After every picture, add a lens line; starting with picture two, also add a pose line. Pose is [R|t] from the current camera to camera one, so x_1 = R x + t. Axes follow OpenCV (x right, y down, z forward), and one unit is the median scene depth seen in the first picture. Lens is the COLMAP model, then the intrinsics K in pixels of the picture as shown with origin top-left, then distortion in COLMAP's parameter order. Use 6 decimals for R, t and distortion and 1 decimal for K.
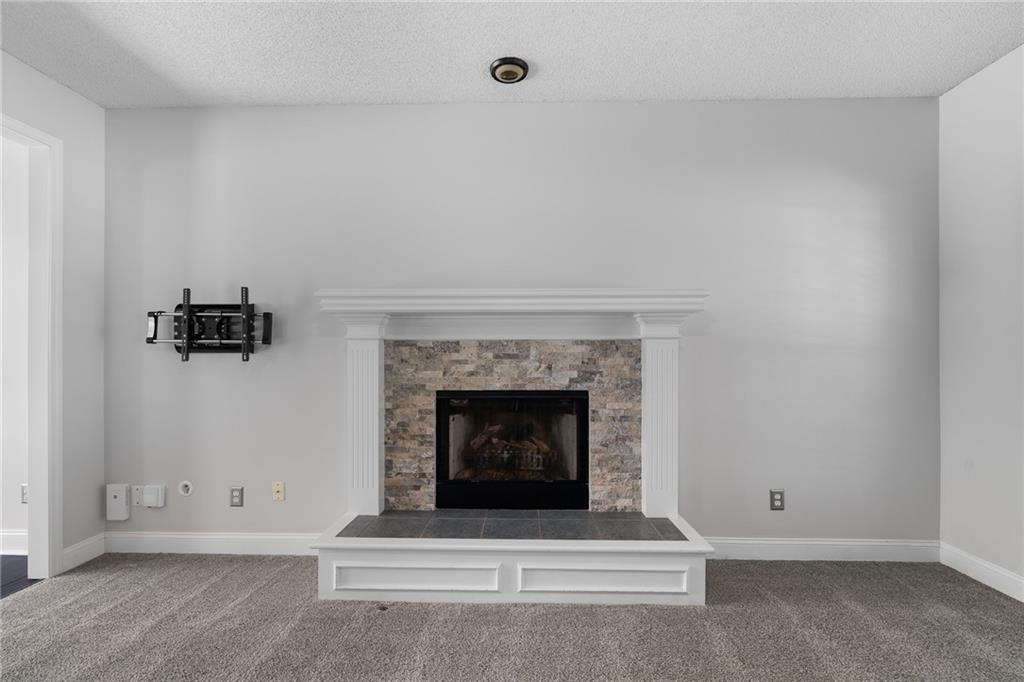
lens RADIAL K [[466.9, 0, 510.4], [0, 466.9, 360.4], [0, 0, 1]] dist [-0.001600, 0.000025]
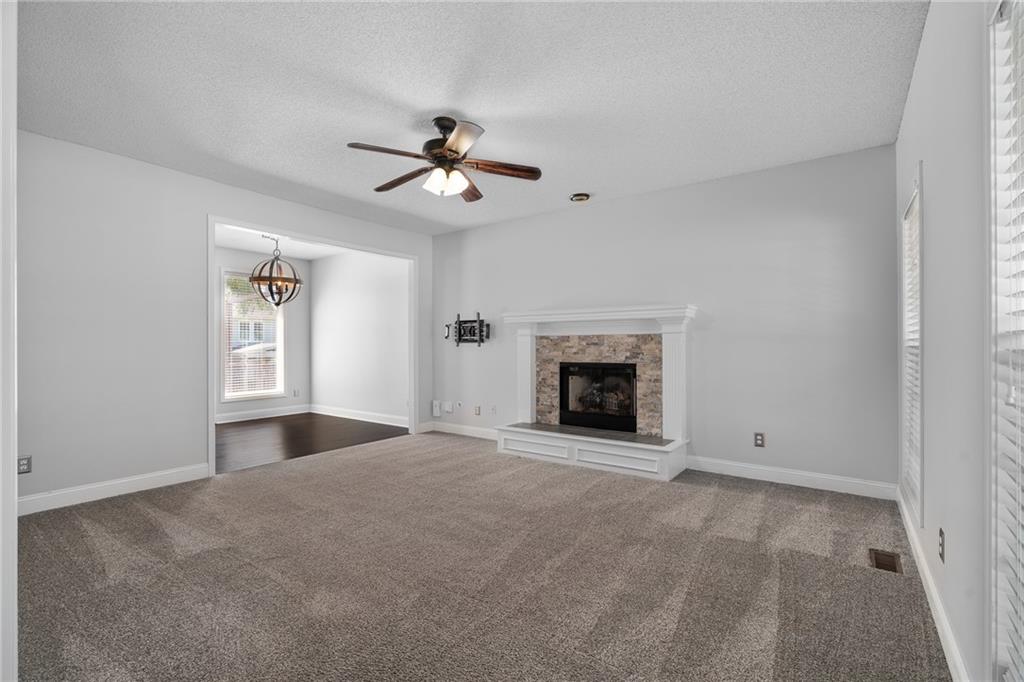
lens RADIAL K [[461.5, 0, 508.9], [0, 461.5, 347.5], [0, 0, 1]] dist [-0.001692, 0.000487]
pose [[0.821539, 0.001444, -0.570150, 0.749827], [0.000978, 0.999992, 0.003943, -0.002335], [0.570151, -0.003797, 0.821531, -0.664292]]
